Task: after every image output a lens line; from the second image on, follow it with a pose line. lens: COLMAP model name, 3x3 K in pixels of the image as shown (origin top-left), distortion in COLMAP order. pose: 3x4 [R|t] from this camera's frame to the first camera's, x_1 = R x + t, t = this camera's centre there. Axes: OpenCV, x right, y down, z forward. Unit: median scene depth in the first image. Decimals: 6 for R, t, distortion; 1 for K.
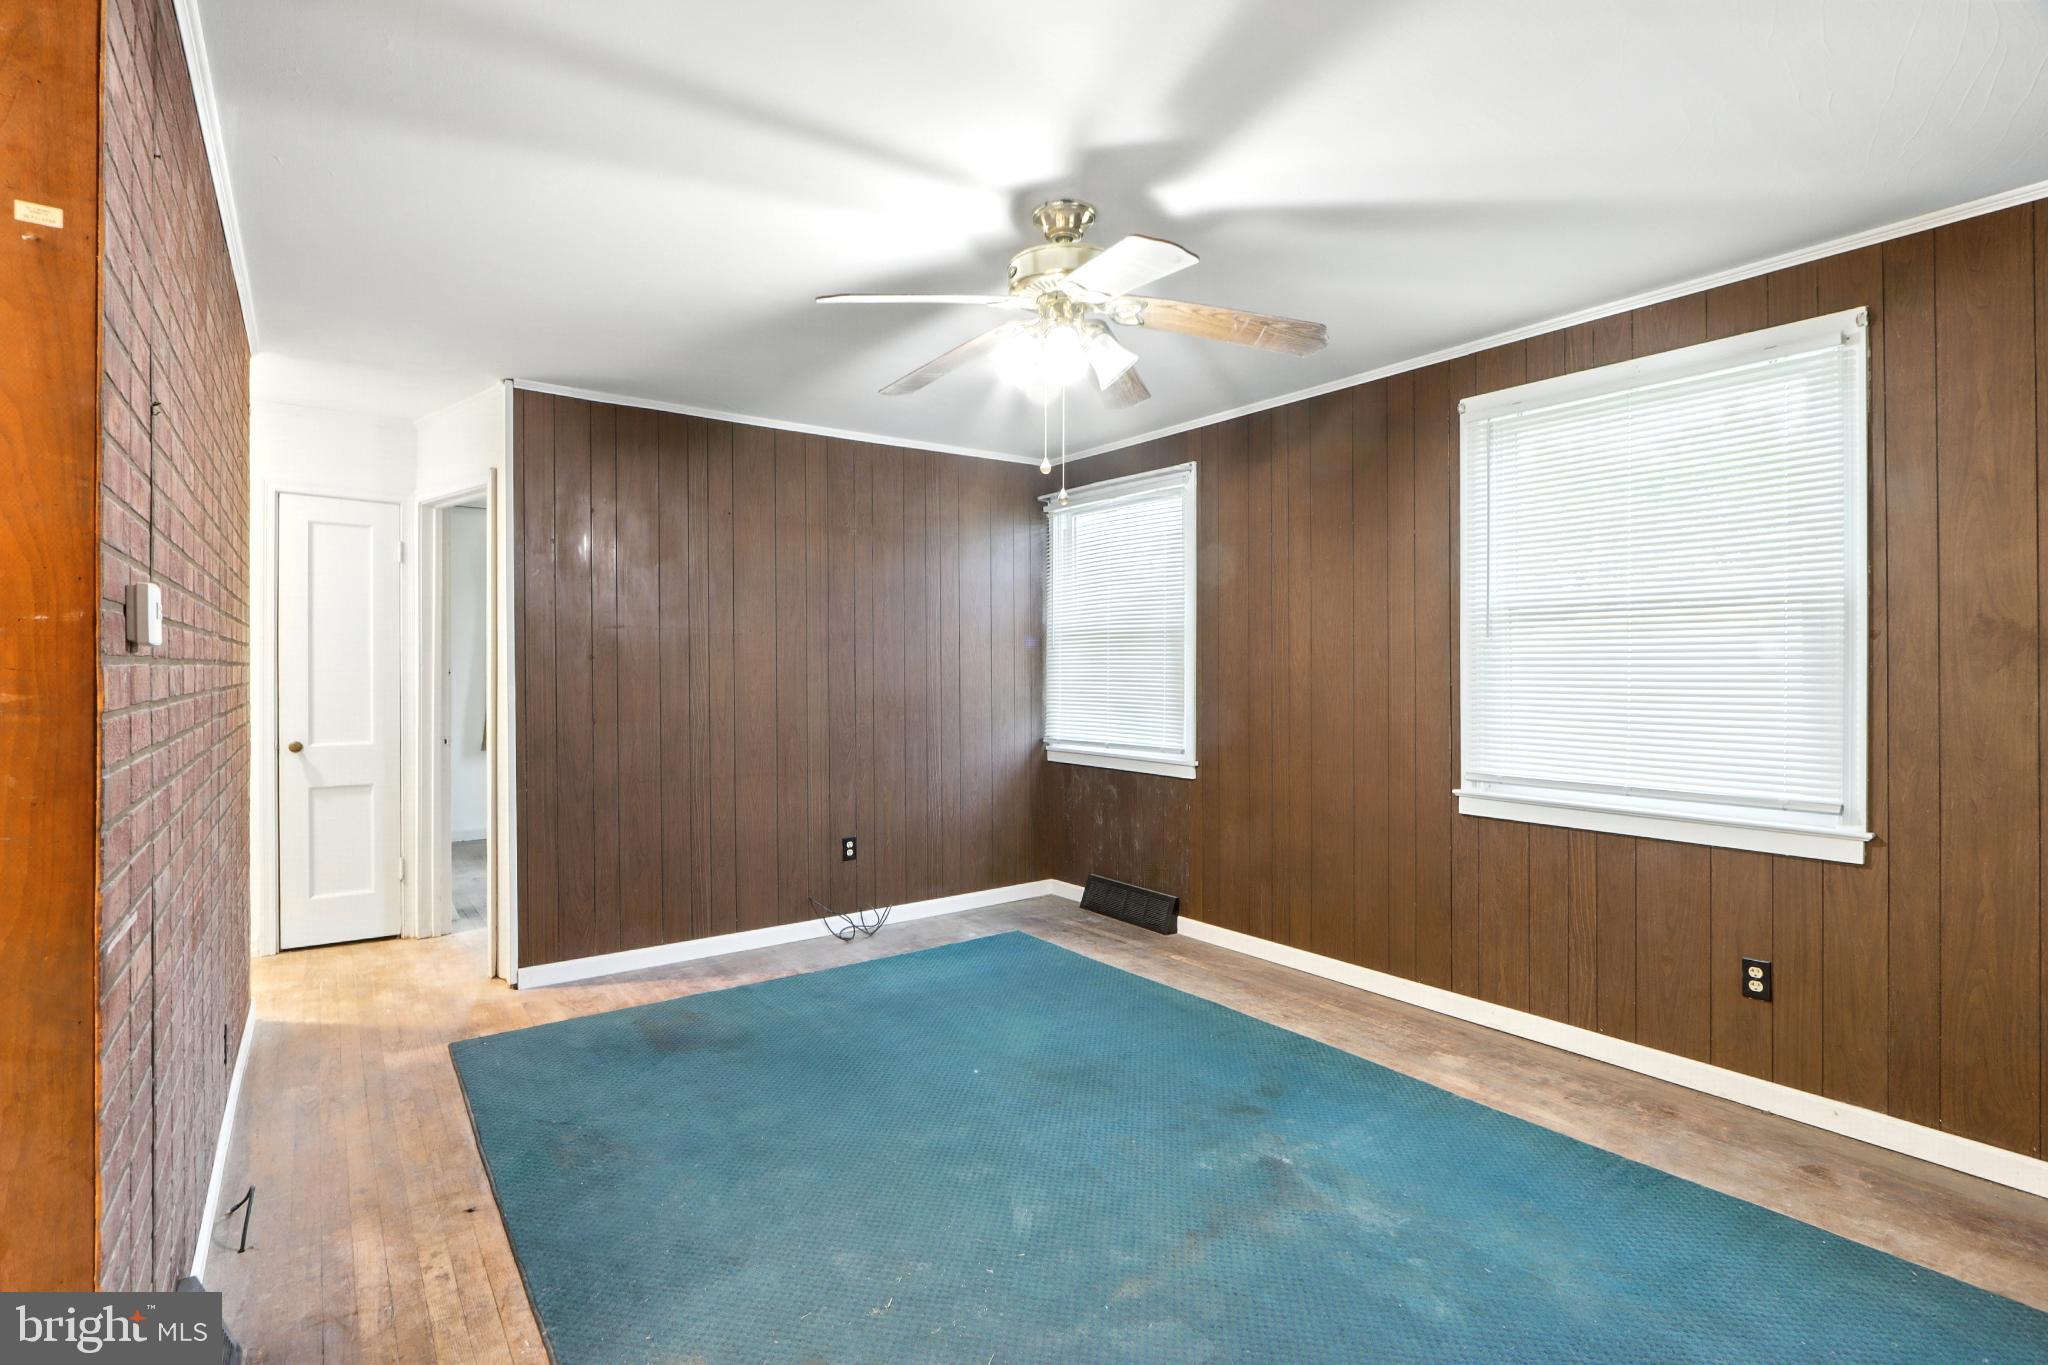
lens RADIAL K [[958.0, 0, 1016.3], [0, 958.0, 675.1], [0, 0, 1]] dist [-0.014240, 0.000544]
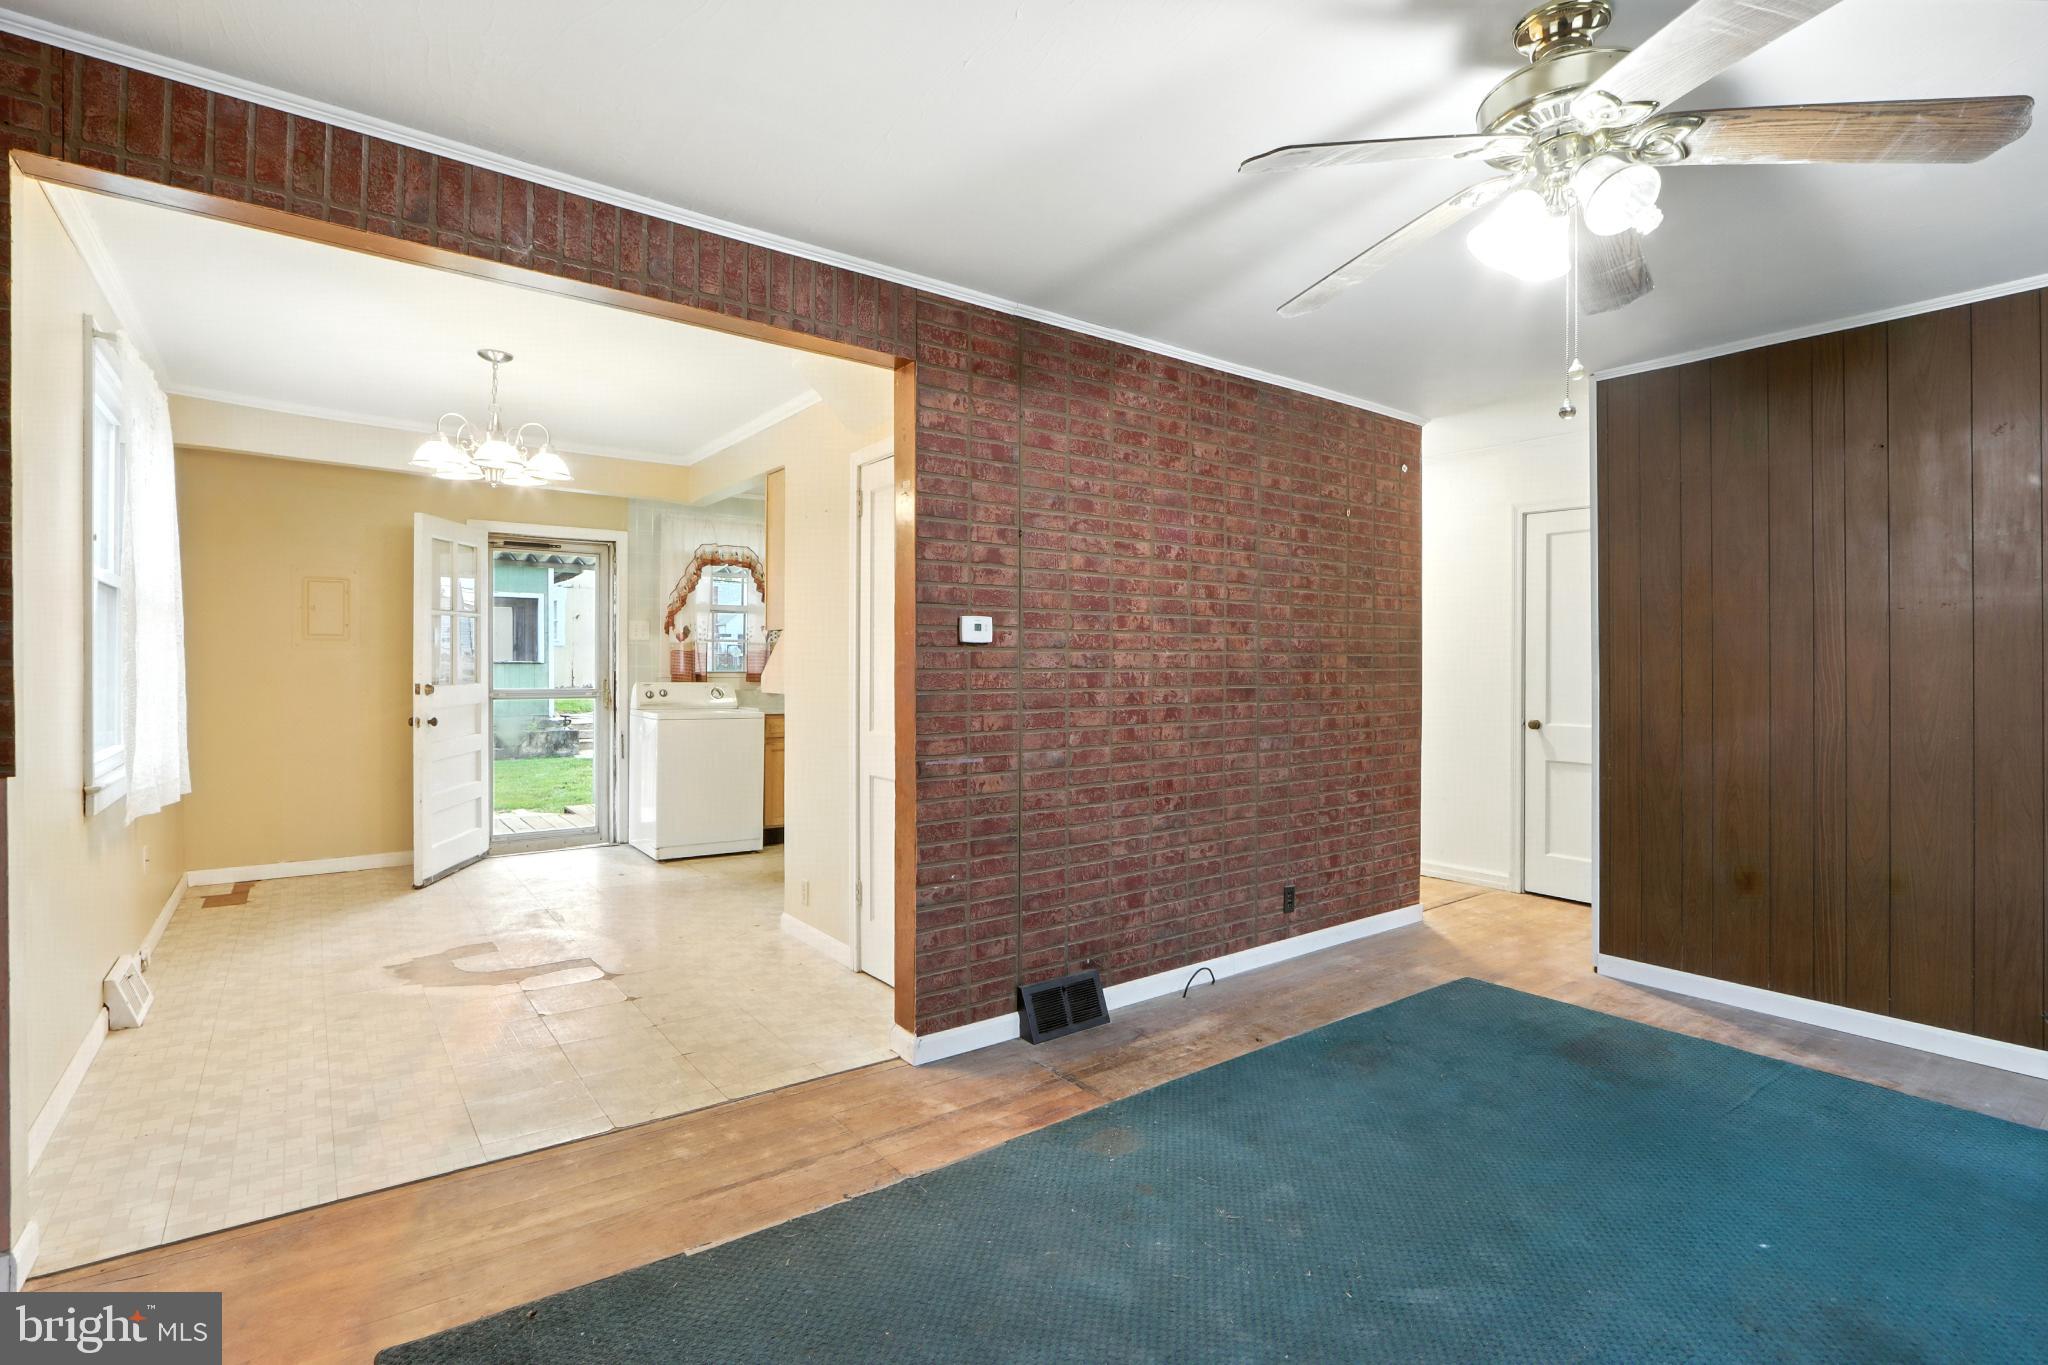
lens RADIAL K [[958.0, 0, 1002.0], [0, 958.0, 680.1], [0, 0, 1]] dist [-0.014240, 0.000544]
pose [[0.001028, 0.014727, -0.999891, 0.549337], [-0.009169, 0.999850, 0.014716, 0.009576], [0.999957, 0.009153, 0.001163, 0.407273]]
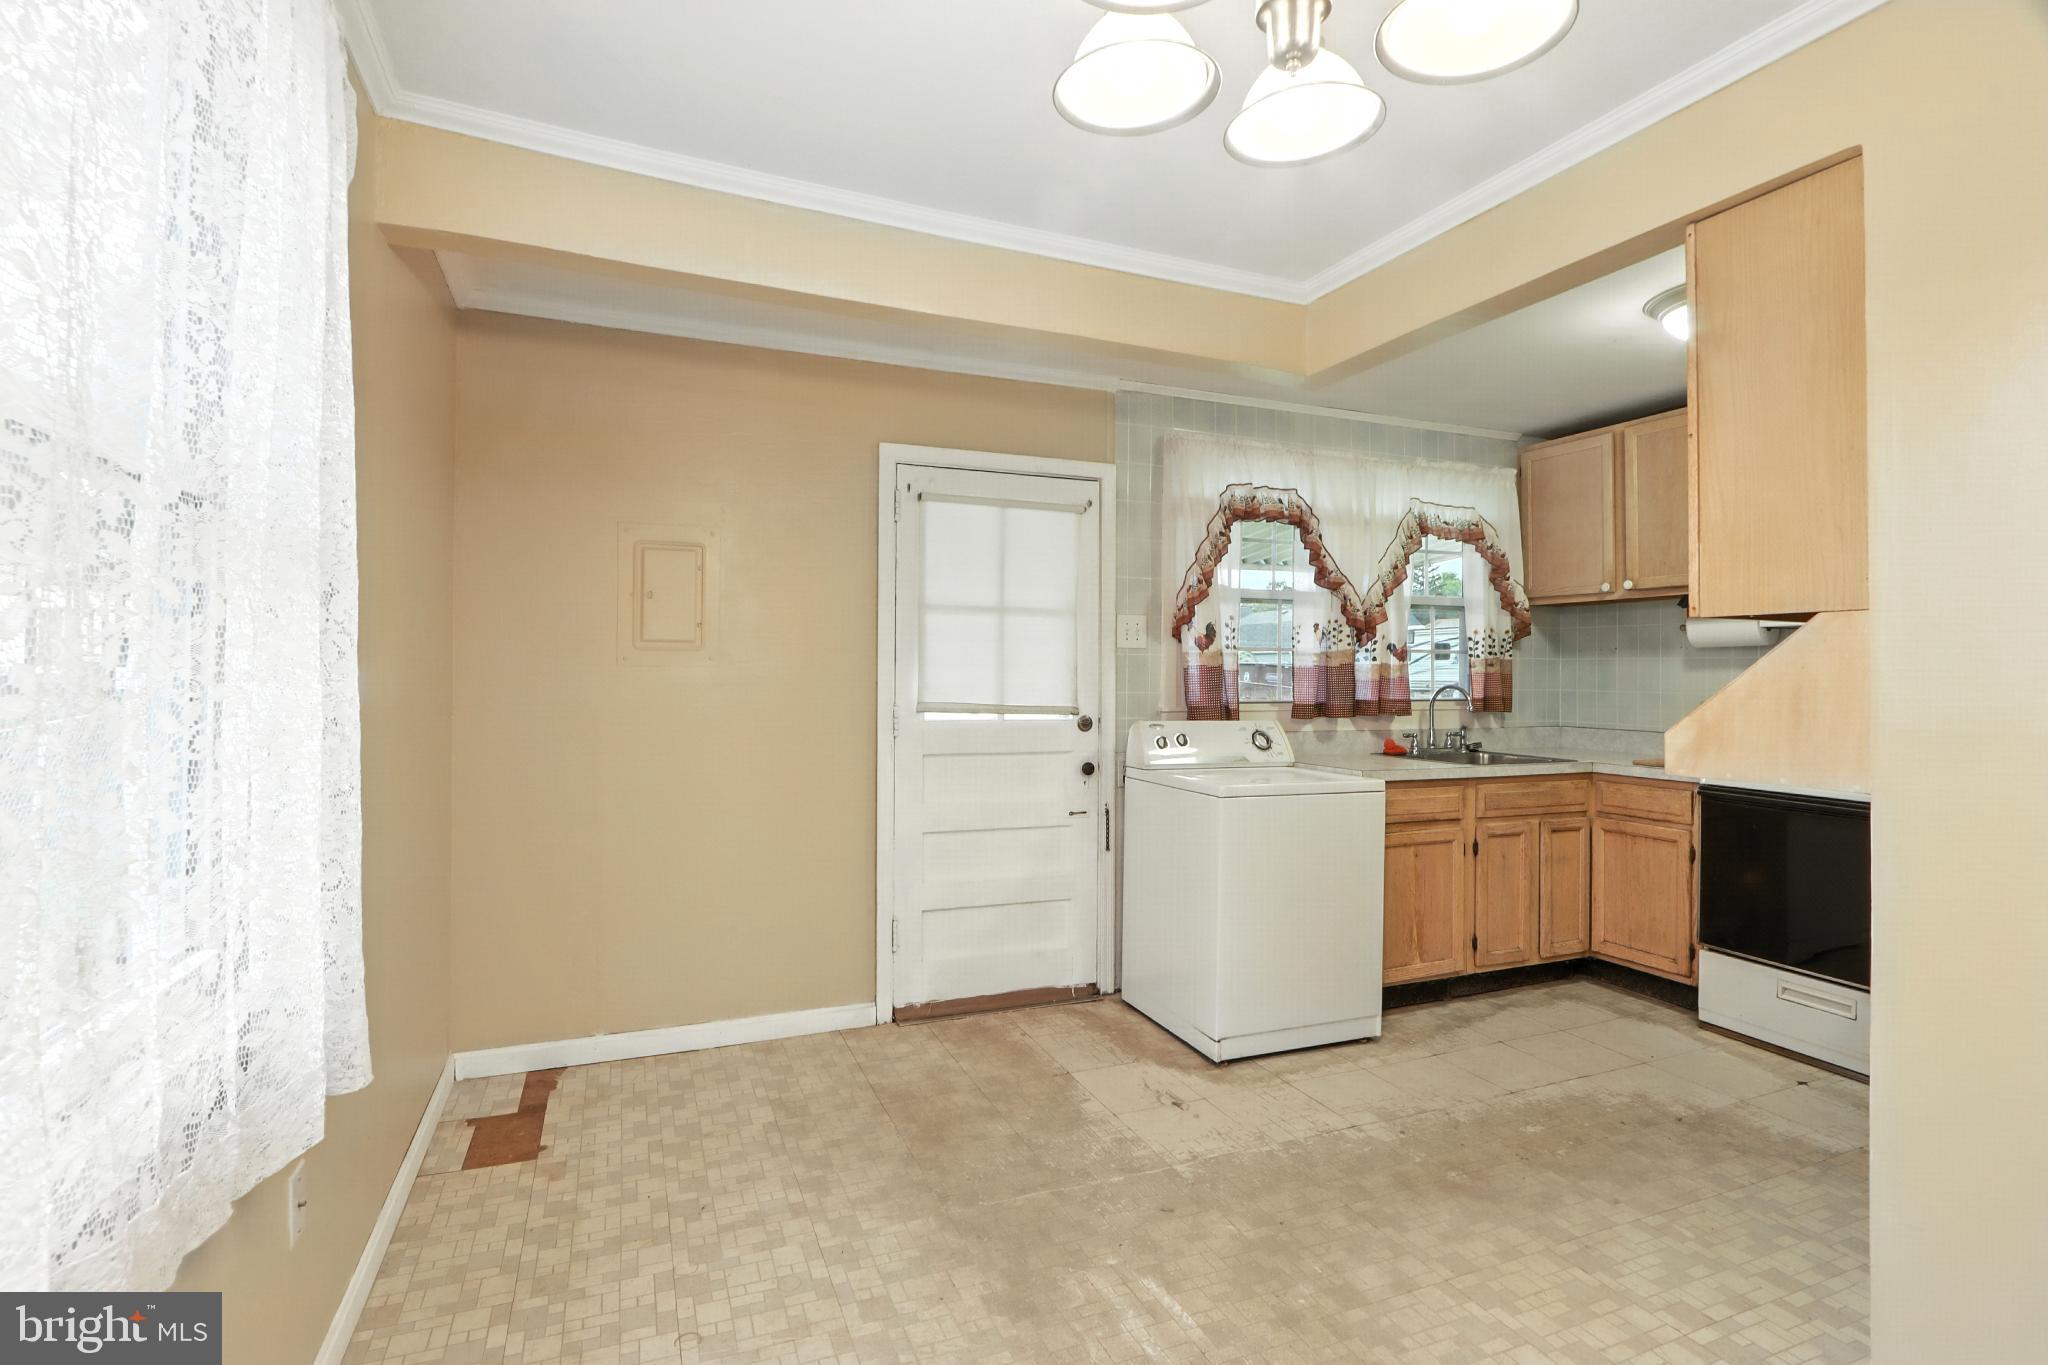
lens RADIAL K [[958.0, 0, 1014.5], [0, 958.0, 675.4], [0, 0, 1]] dist [-0.014240, 0.000544]
pose [[-0.238071, -0.001751, -0.971246, -0.208265], [-0.008863, 0.999961, 0.000370, -0.002331], [0.971207, 0.008697, -0.238077, -0.164422]]
